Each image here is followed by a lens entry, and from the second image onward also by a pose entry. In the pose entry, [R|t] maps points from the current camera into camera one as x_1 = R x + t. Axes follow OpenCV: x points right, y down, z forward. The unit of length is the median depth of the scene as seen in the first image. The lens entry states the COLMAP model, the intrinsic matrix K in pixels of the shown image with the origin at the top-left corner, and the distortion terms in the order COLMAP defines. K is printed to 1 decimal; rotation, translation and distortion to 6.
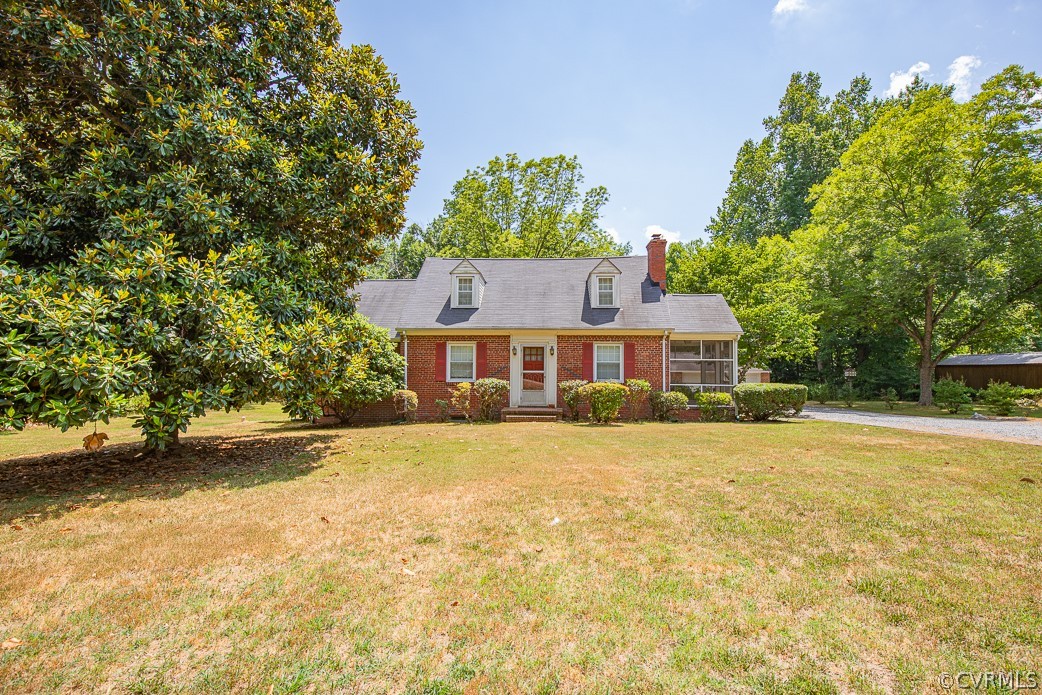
lens RADIAL K [[501.4, 0, 524.2], [0, 501.4, 353.1], [0, 0, 1]] dist [-0.037831, 0.000218]
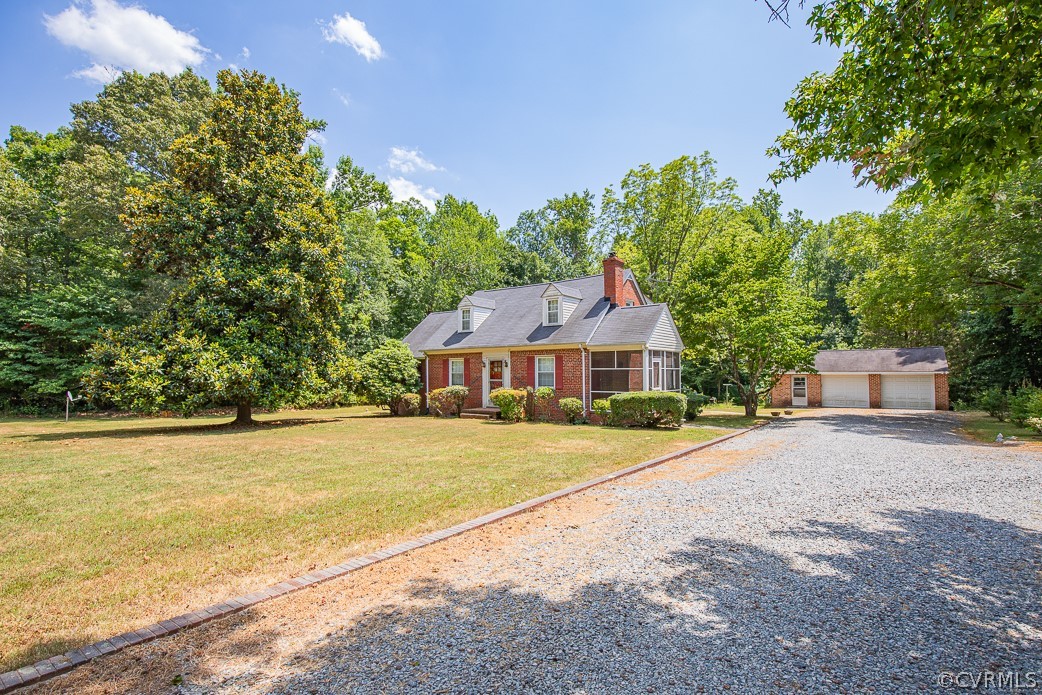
lens RADIAL K [[501.4, 0, 524.2], [0, 501.4, 353.1], [0, 0, 1]] dist [-0.037831, 0.000218]
pose [[0.823567, -0.033870, -0.566206, 0.799191], [0.034173, 0.999365, -0.010075, -0.016601], [0.566188, -0.011051, 0.824202, -0.009249]]
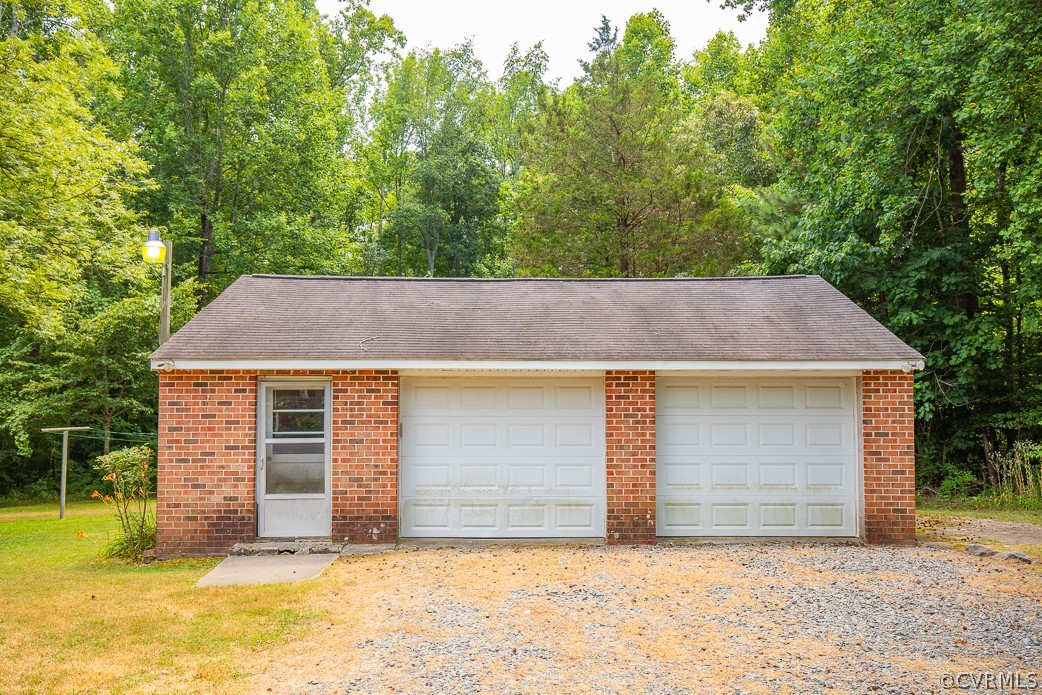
lens RADIAL K [[942.6, 0, 539.6], [0, 942.6, 350.3], [0, 0, 1]] dist [0.024804, 0.003259]
pose [[0.996382, -0.005280, 0.084828, 0.707205], [0.006334, 0.999906, -0.012165, 0.074375], [-0.084756, 0.012659, 0.996321, 1.444421]]
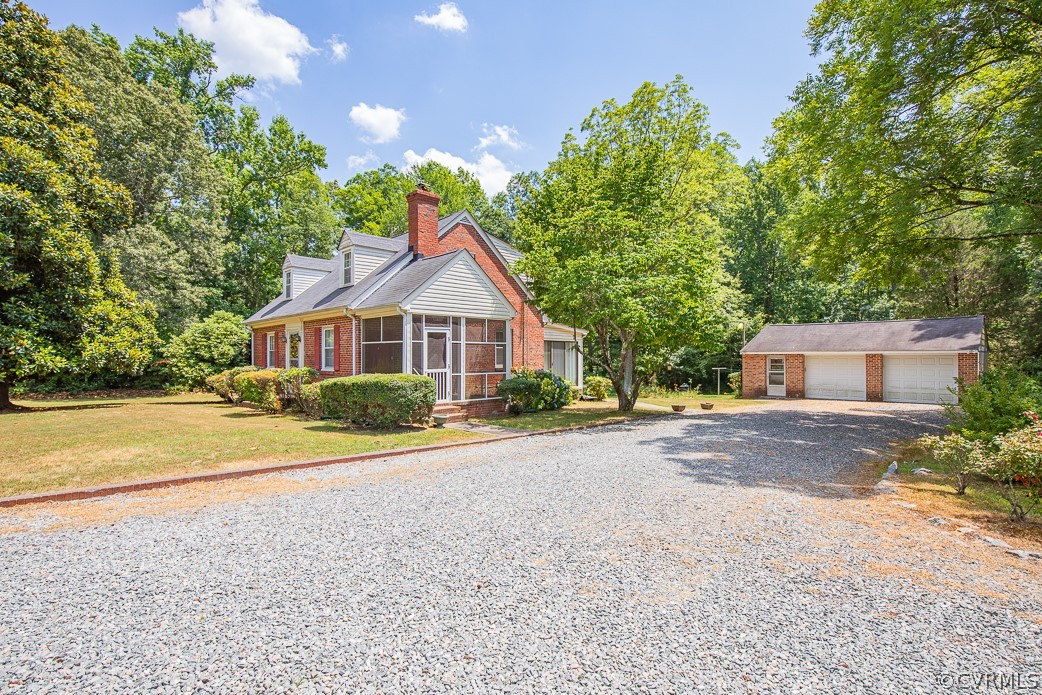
lens RADIAL K [[513.3, 0, 516.6], [0, 513.3, 356.1], [0, 0, 1]] dist [-0.035268, 0.001033]
pose [[0.736016, -0.011452, -0.676867, 1.032641], [0.036619, 0.999067, 0.022916, 0.023887], [0.675973, -0.041652, 0.735748, 0.550798]]
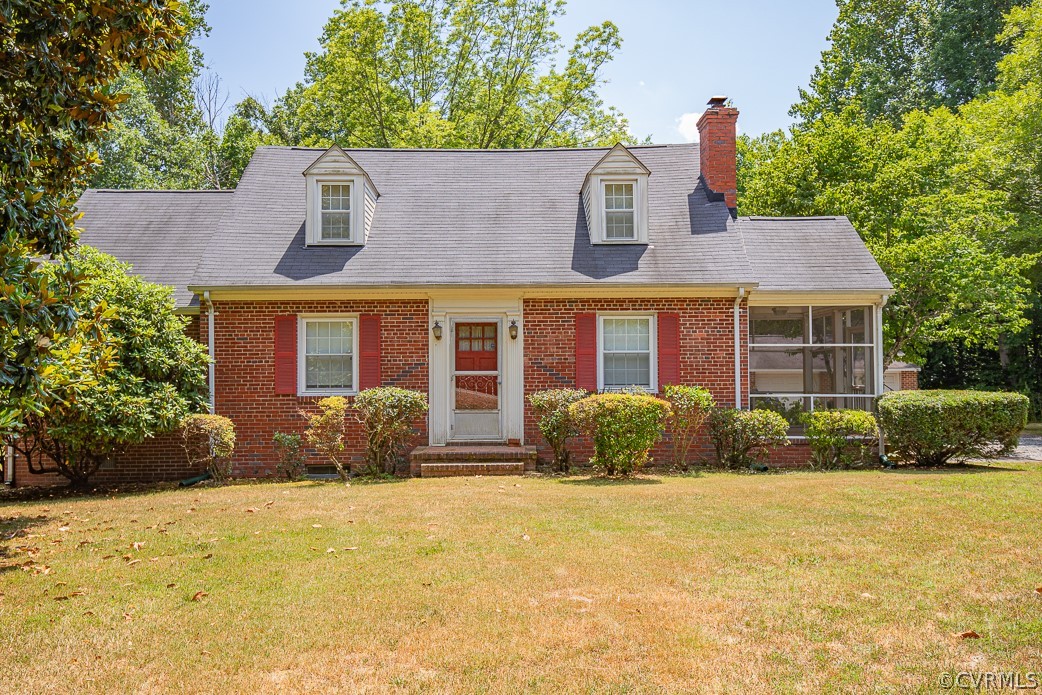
lens RADIAL K [[892.1, 0, 521.0], [0, 892.1, 347.5], [0, 0, 1]] dist [0.007674, 0.000824]
pose [[0.997738, -0.010121, 0.066463, 0.004371], [0.009717, 0.999932, 0.006398, 0.006949], [-0.066523, -0.005737, 0.997768, 0.121134]]
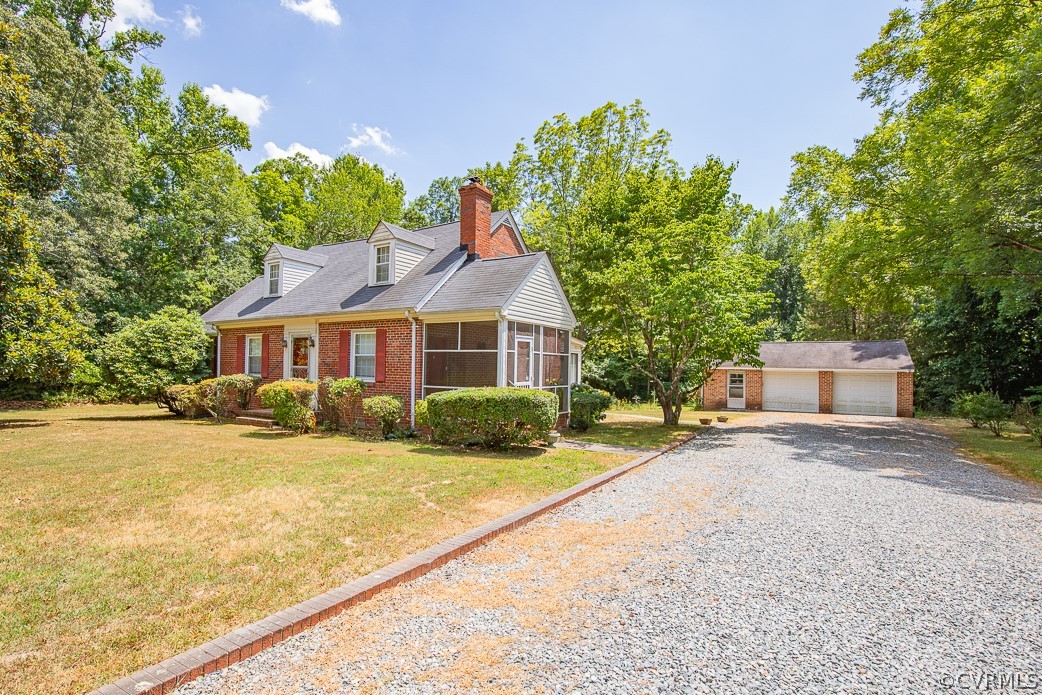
lens RADIAL K [[513.3, 0, 516.6], [0, 513.3, 356.1], [0, 0, 1]] dist [-0.035268, 0.001033]
pose [[0.877907, -0.005398, -0.478800, 0.749723], [0.011532, 0.999885, 0.009871, 0.014237], [0.478692, -0.014188, 0.877868, 0.418739]]
